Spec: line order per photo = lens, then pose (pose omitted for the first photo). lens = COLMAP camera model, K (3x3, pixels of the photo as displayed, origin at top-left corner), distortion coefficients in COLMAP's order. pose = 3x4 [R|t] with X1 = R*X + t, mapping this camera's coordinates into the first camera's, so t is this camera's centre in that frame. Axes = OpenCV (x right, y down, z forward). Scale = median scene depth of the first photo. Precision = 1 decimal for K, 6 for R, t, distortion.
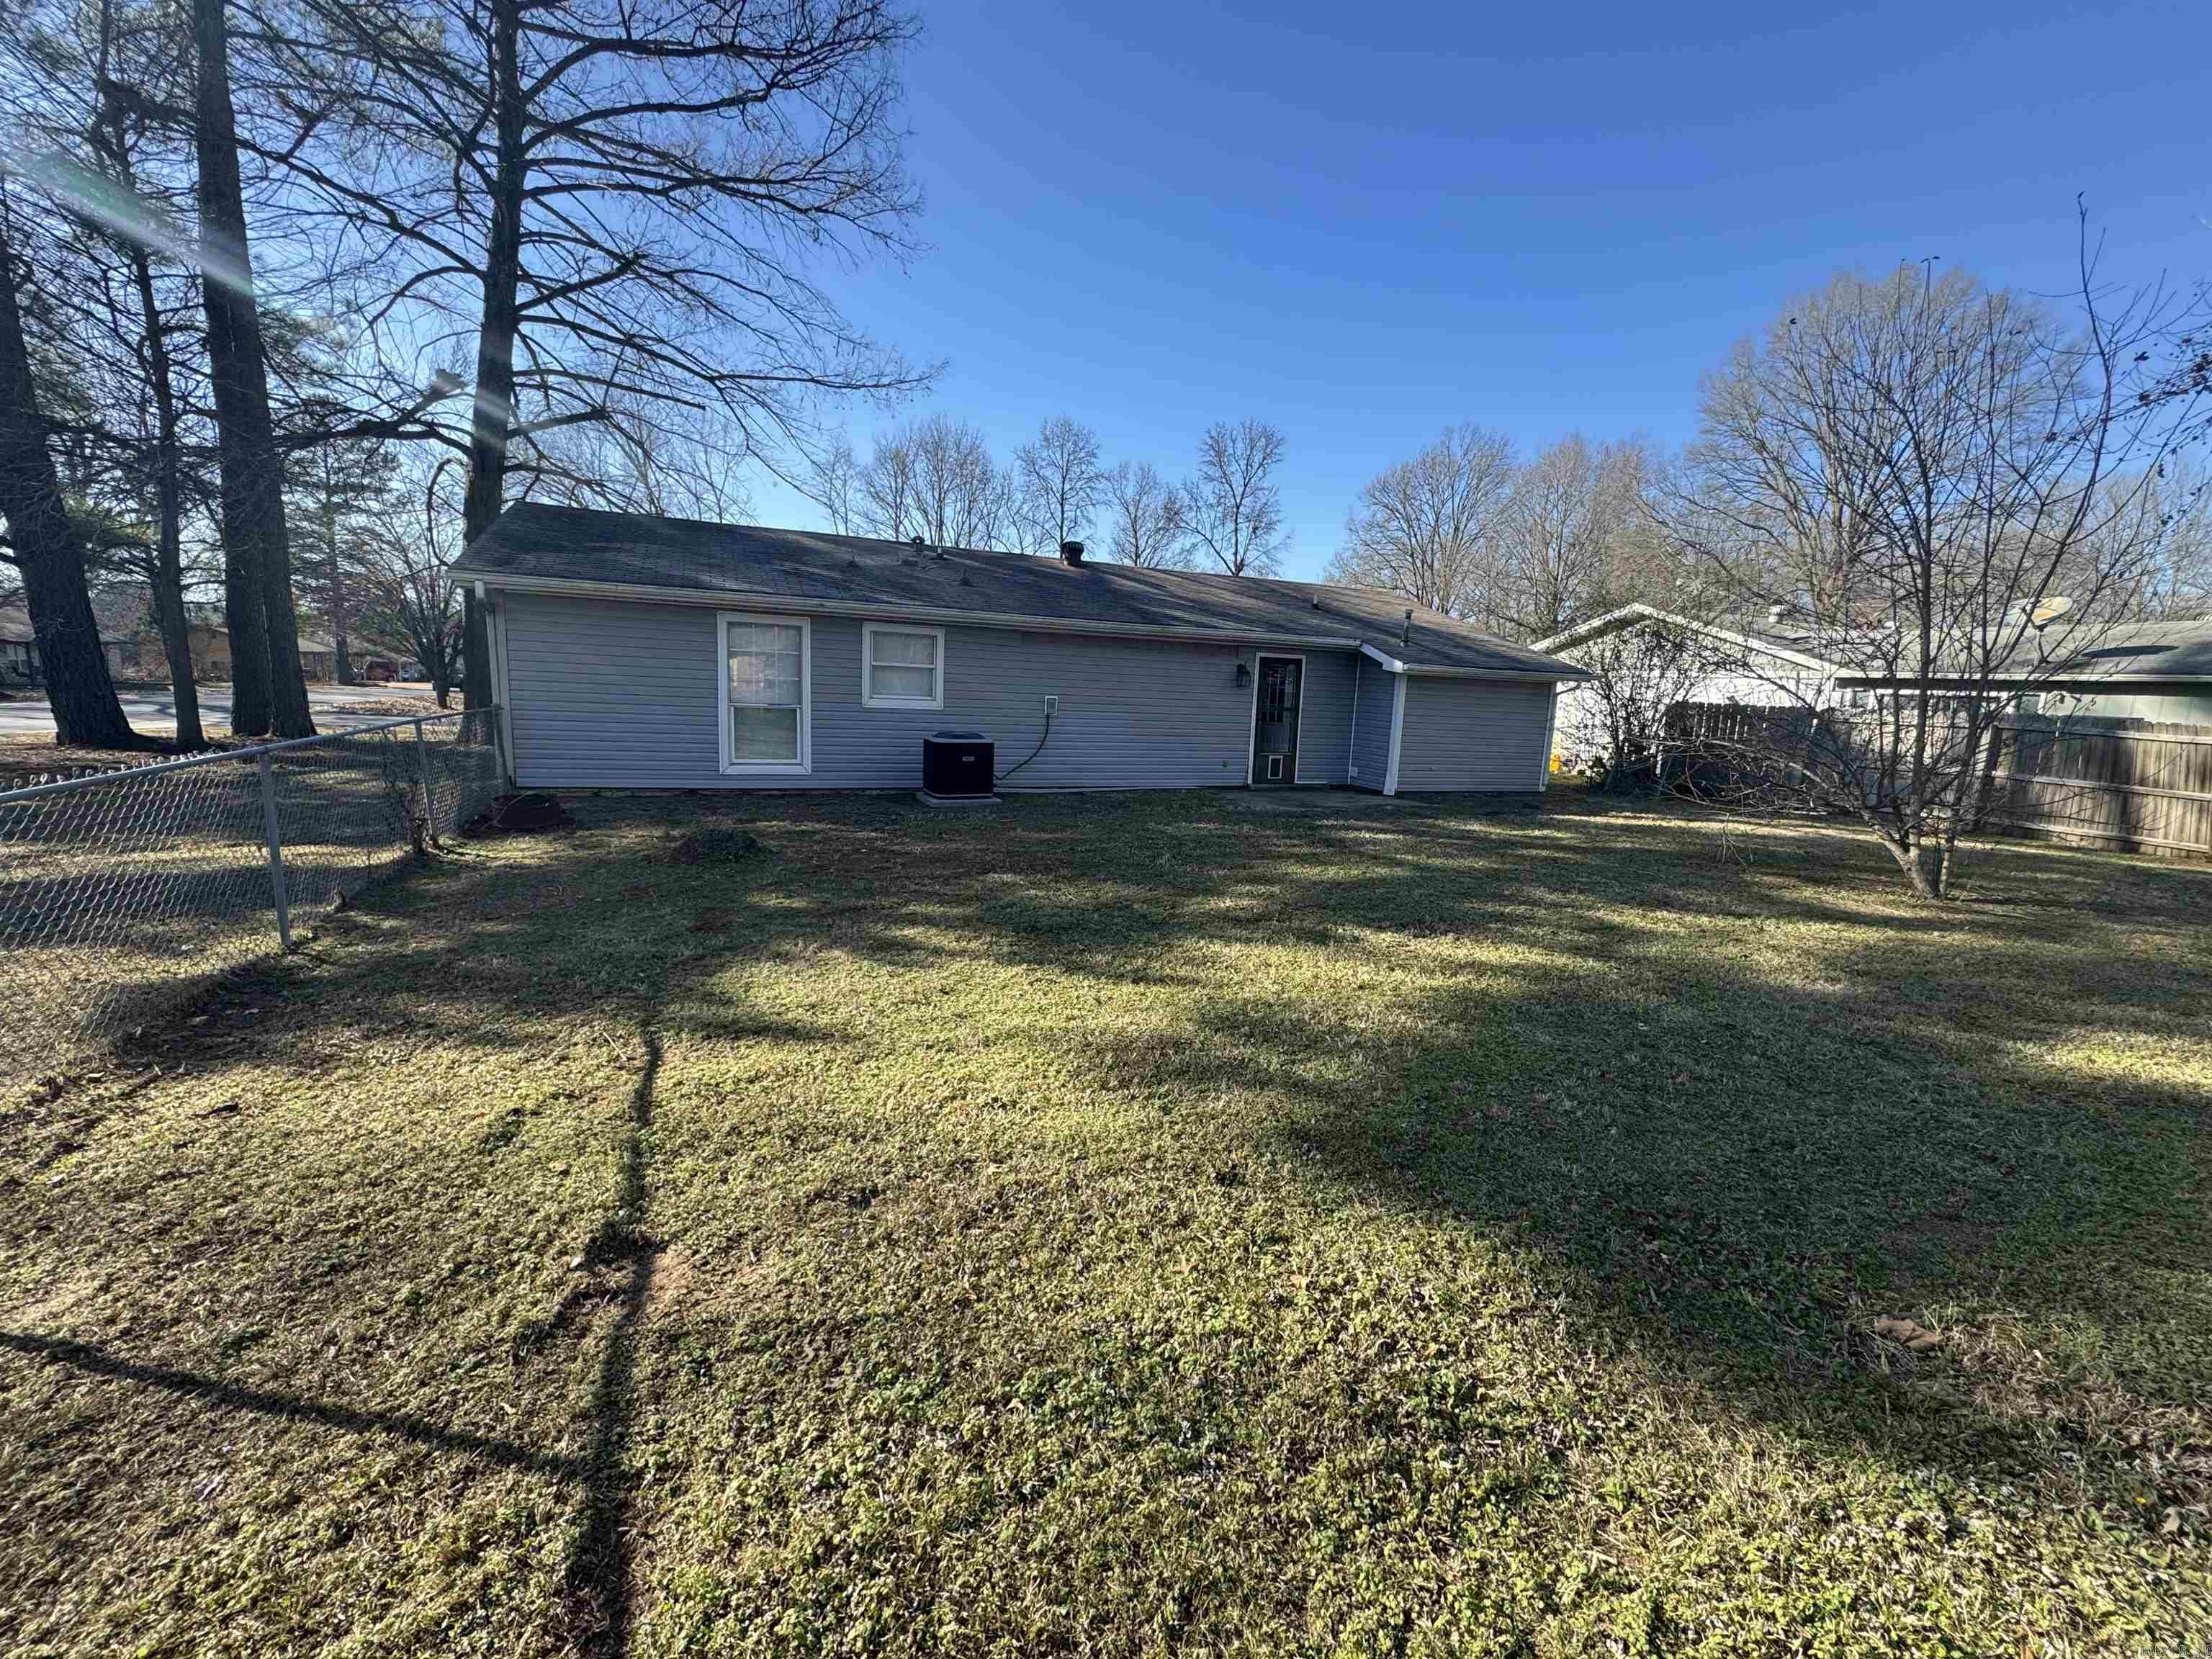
lens RADIAL K [[889.4, 0, 1119.4], [0, 889.4, 826.6], [0, 0, 1]] dist [-0.003595, 0.001179]
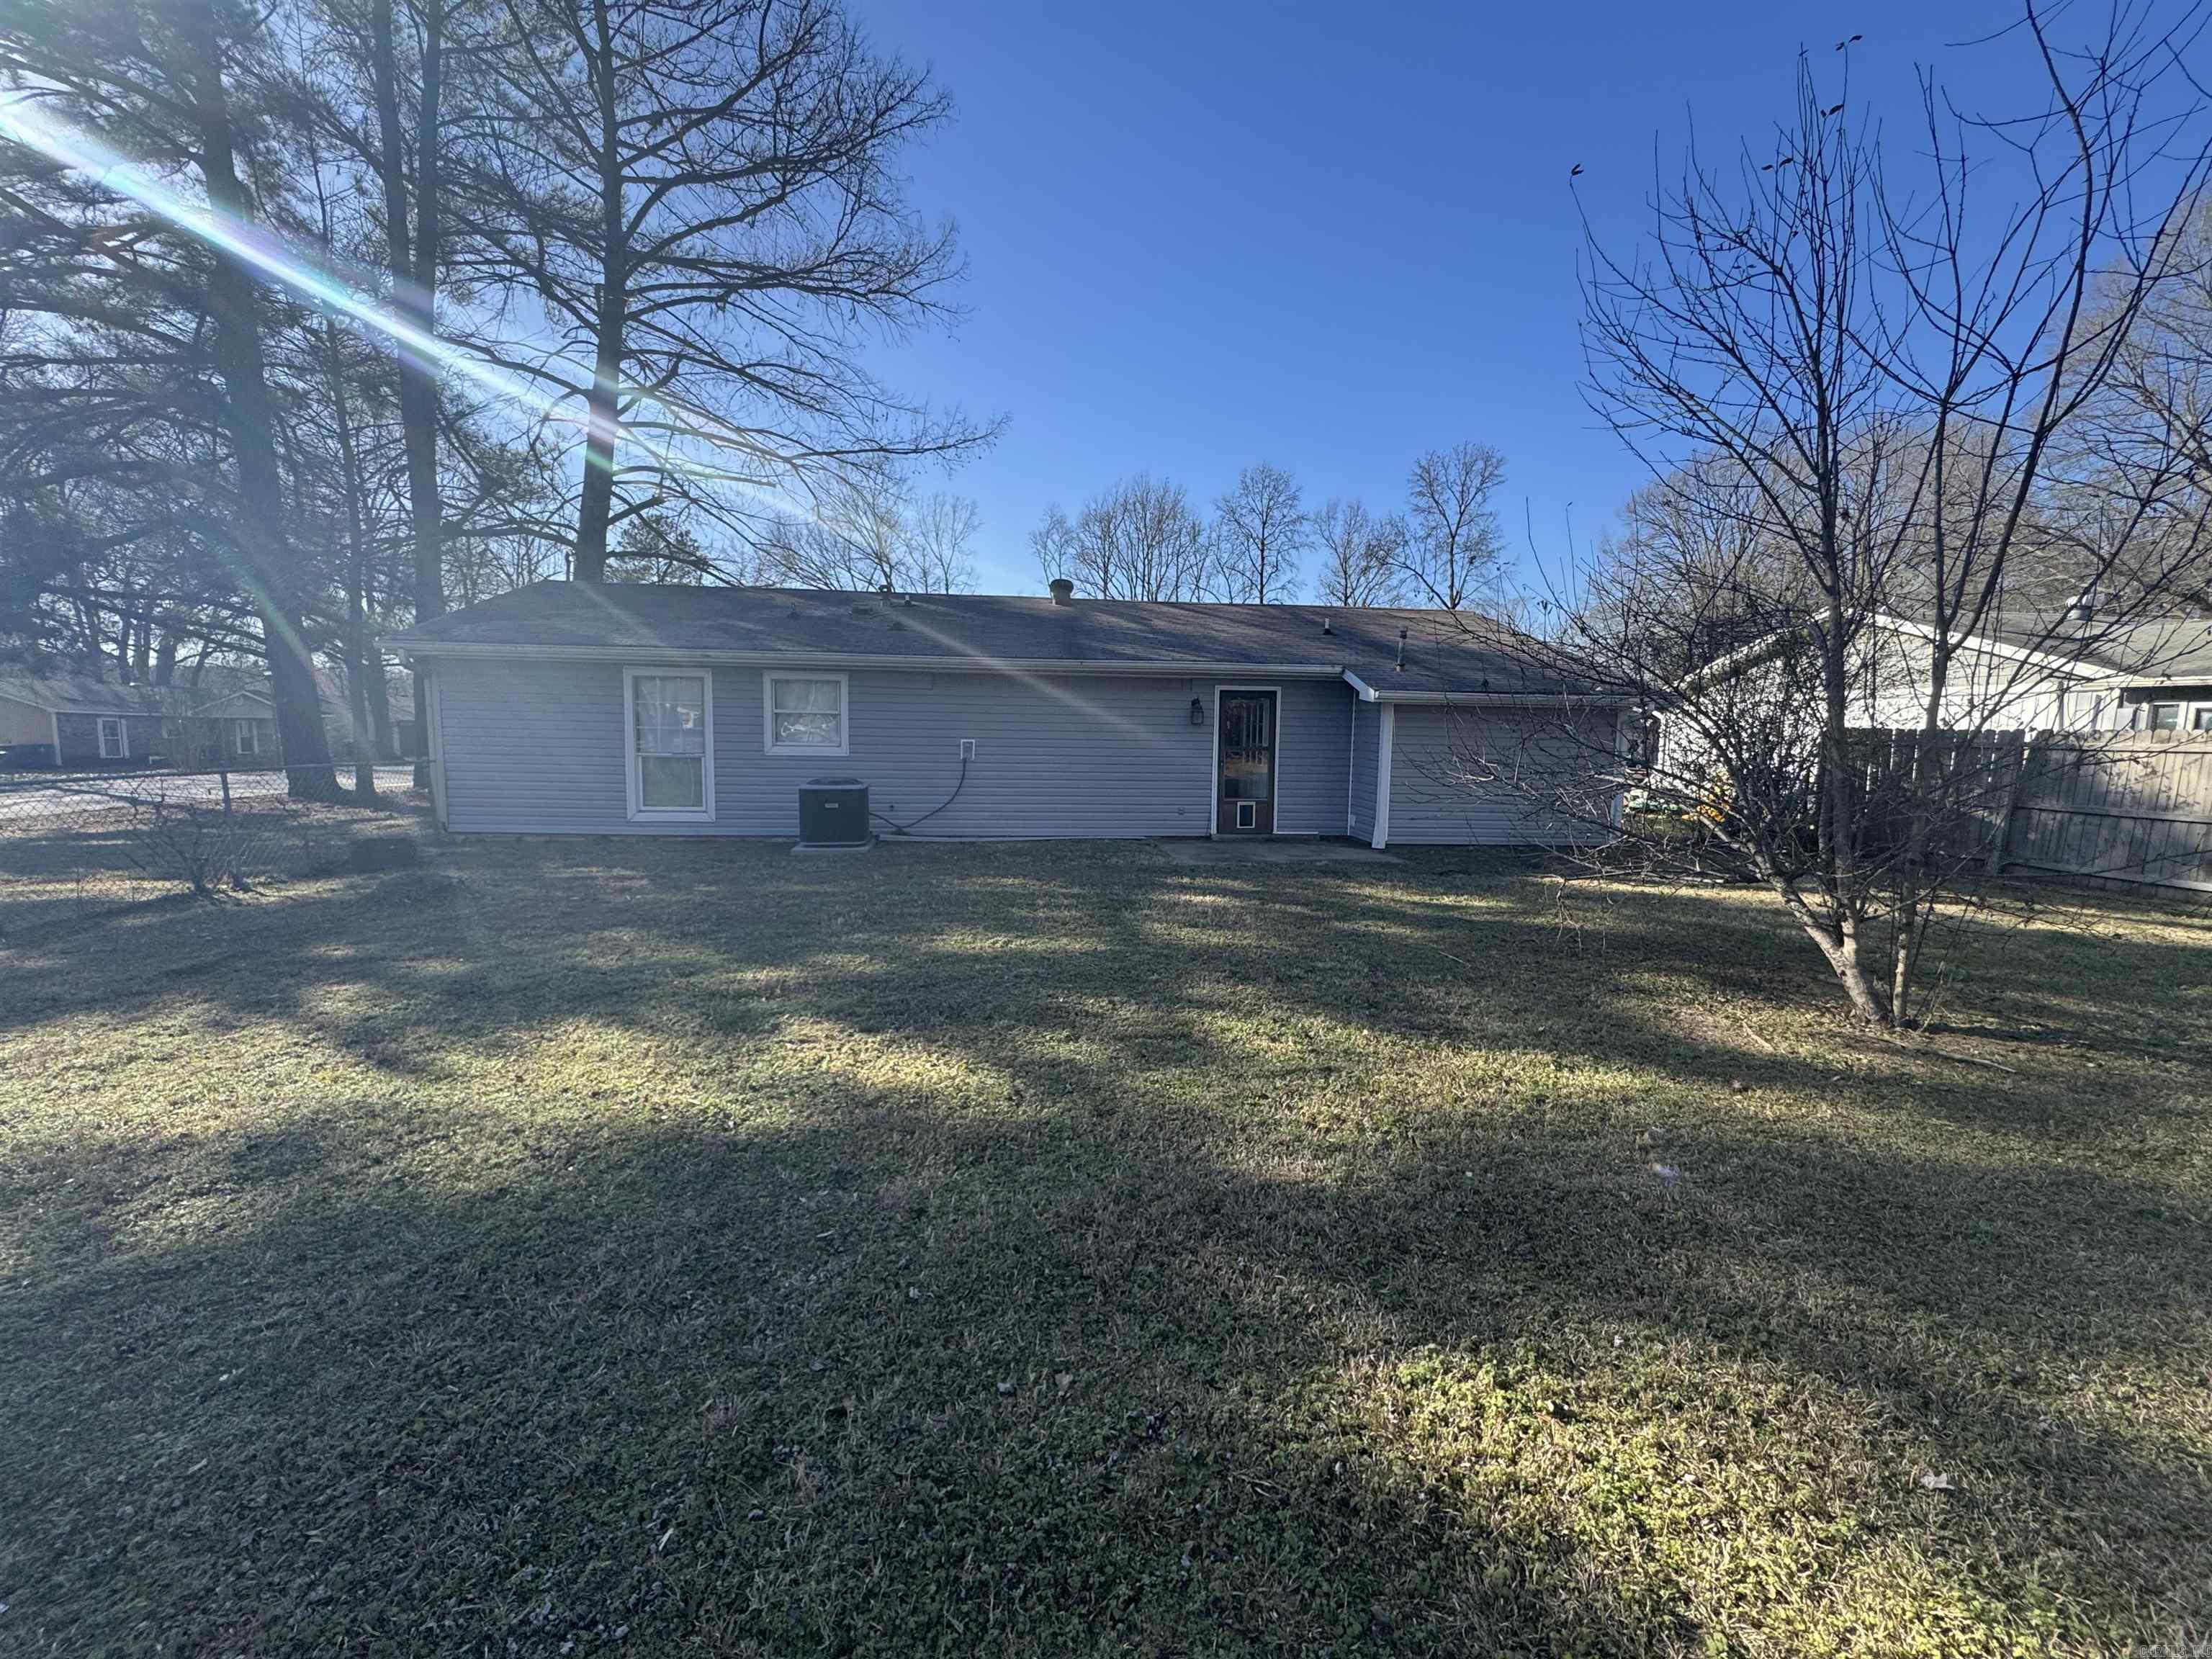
lens RADIAL K [[889.4, 0, 1102.6], [0, 889.4, 832.6], [0, 0, 1]] dist [-0.003595, 0.001179]
pose [[0.957785, 0.004988, -0.287443, 0.292522], [-0.019060, 0.998751, -0.046178, -0.006516], [0.286853, 0.049707, 0.956684, 0.125258]]
